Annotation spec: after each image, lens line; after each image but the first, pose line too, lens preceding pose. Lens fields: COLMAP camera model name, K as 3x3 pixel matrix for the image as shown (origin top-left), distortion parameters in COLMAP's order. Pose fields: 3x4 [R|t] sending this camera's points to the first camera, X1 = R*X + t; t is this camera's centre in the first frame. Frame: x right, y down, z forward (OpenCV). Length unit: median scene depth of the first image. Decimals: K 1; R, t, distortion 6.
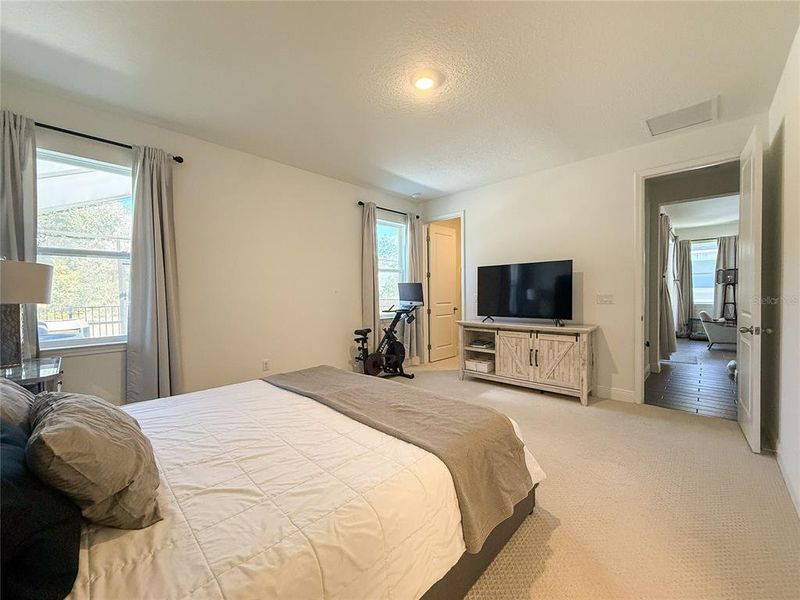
lens RADIAL K [[320.2, 0, 392.5], [0, 320.2, 300.9], [0, 0, 1]] dist [-0.003275, 0.000135]
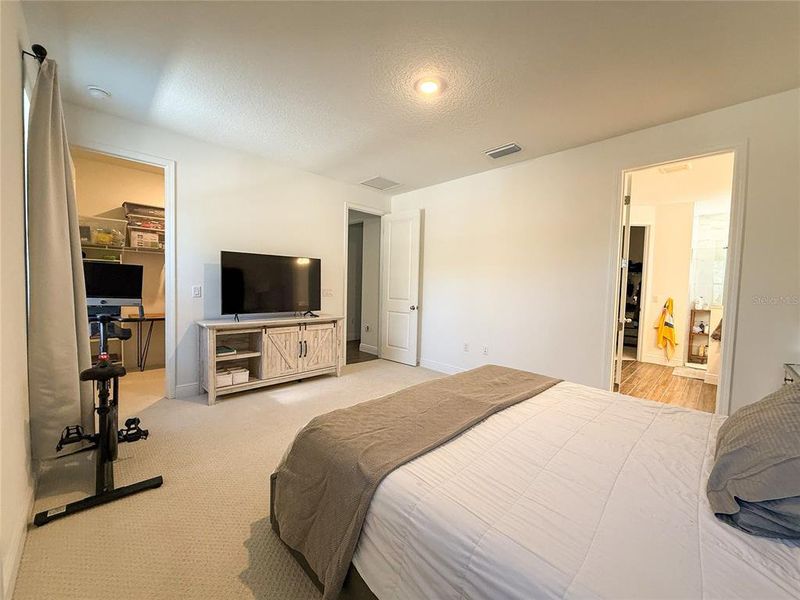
lens RADIAL K [[320.2, 0, 401.9], [0, 320.2, 299.4], [0, 0, 1]] dist [-0.003275, 0.000135]
pose [[0.017923, -0.027589, 0.999459, -0.518354], [0.000531, 0.999619, 0.027584, -0.011792], [-0.999839, 0.000037, 0.017931, 0.576065]]
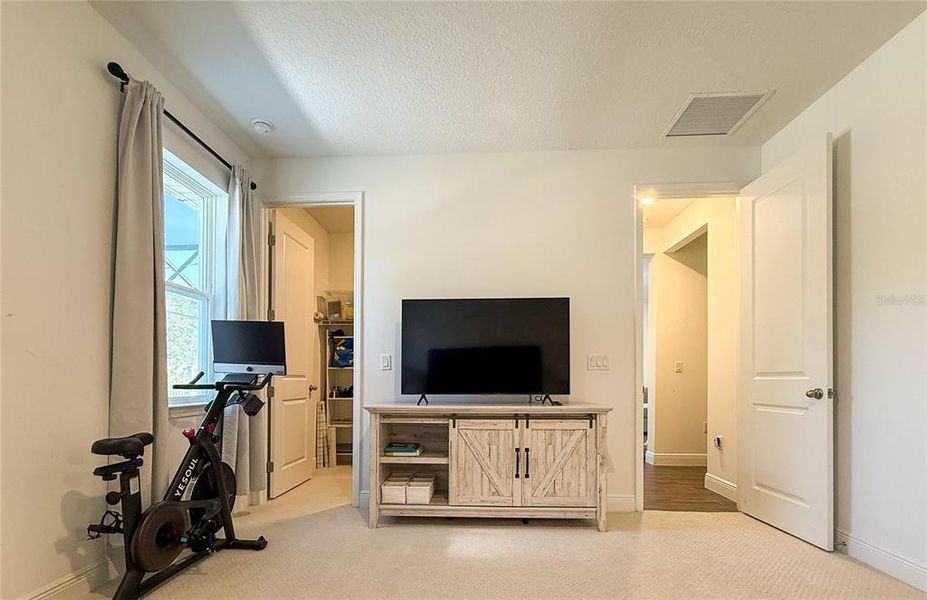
lens RADIAL K [[429.6, 0, 458.7], [0, 429.6, 373.1], [0, 0, 1]] dist [-0.004334, -0.000061]
pose [[0.748046, 0.022097, 0.663278, -0.129299], [0.004664, 0.999246, -0.038550, 0.041826], [-0.663630, 0.031931, 0.747379, 0.440672]]
